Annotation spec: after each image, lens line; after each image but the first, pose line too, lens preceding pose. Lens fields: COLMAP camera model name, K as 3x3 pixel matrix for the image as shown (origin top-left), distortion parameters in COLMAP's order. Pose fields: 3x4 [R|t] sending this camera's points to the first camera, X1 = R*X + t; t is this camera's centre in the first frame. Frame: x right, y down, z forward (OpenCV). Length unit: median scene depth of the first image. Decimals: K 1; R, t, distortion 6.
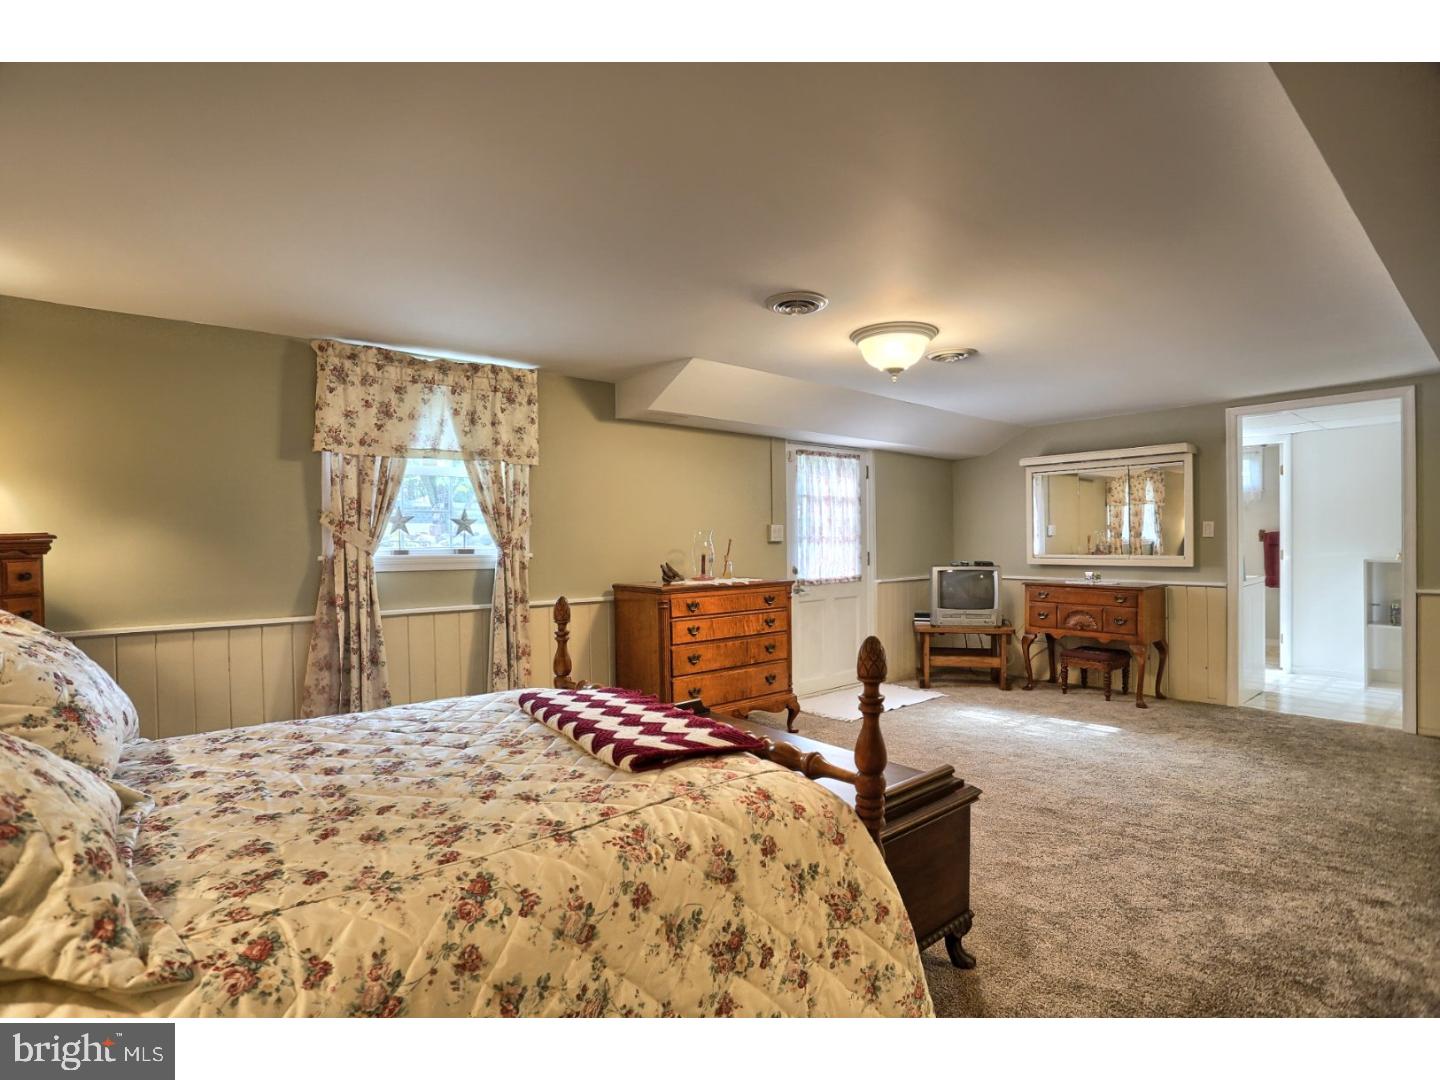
lens RADIAL K [[707.2, 0, 720.0], [0, 707.2, 540.0], [0, 0, 1]] dist [0.001121, 0.001159]
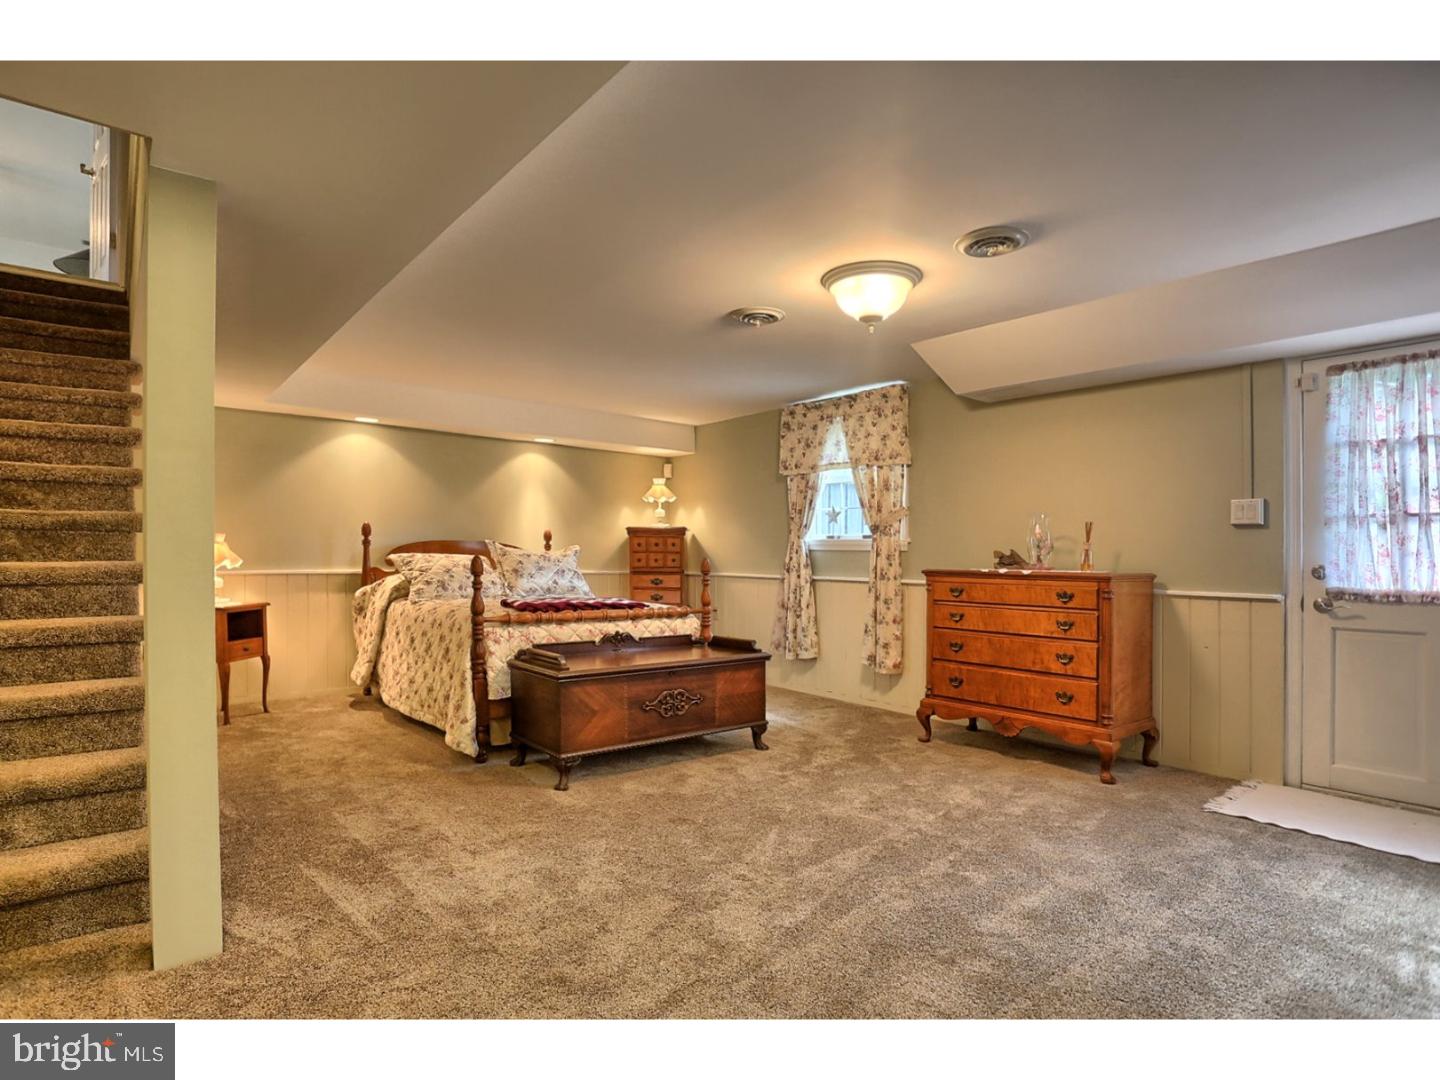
lens RADIAL K [[707.2, 0, 720.0], [0, 707.2, 540.0], [0, 0, 1]] dist [0.001121, 0.001159]
pose [[0.068664, 0.000347, -0.997640, 0.965020], [-0.001560, 0.999999, 0.000241, 0.023349], [0.997639, 0.001540, 0.068664, 0.665808]]
